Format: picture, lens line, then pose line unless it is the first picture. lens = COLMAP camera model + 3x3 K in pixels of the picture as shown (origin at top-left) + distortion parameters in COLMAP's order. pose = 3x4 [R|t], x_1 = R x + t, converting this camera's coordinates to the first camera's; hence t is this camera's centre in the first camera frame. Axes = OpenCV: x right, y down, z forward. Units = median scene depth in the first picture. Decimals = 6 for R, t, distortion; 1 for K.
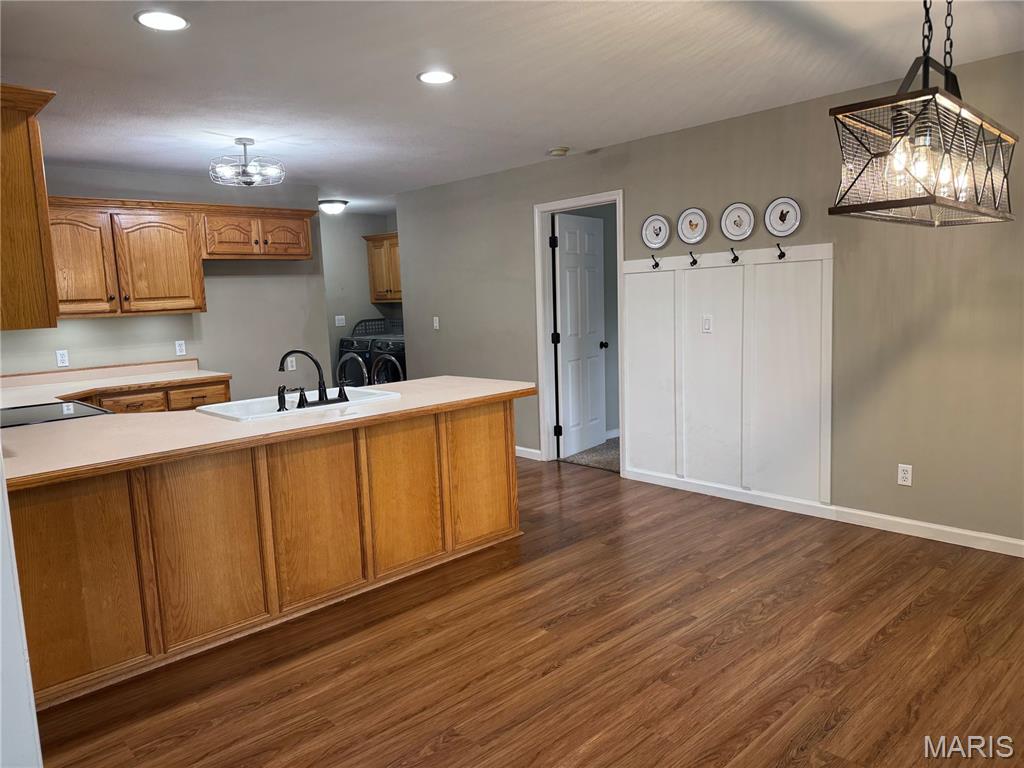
lens RADIAL K [[721.5, 0, 504.4], [0, 721.5, 383.7], [0, 0, 1]] dist [0.059489, -0.061917]
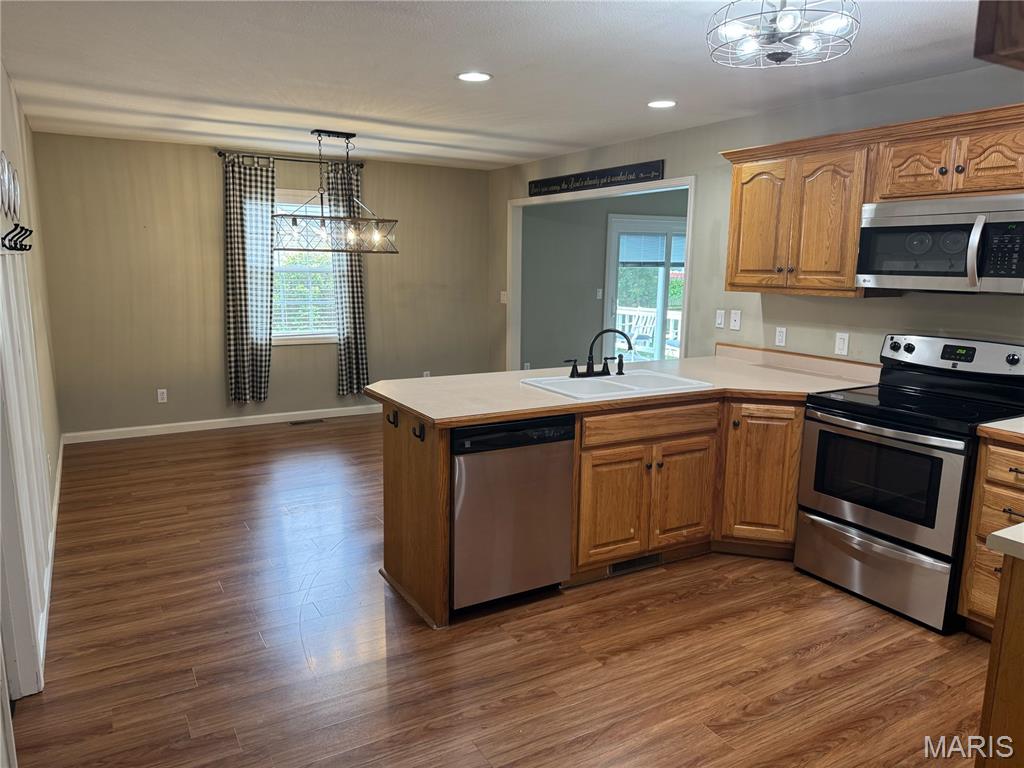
lens RADIAL K [[721.5, 0, 510.2], [0, 721.5, 382.6], [0, 0, 1]] dist [0.059489, -0.061917]
pose [[-0.976360, -0.005883, 0.216070, -0.314706], [0.055472, 0.959329, 0.276785, -0.235747], [-0.208911, 0.282227, -0.936325, 1.763256]]
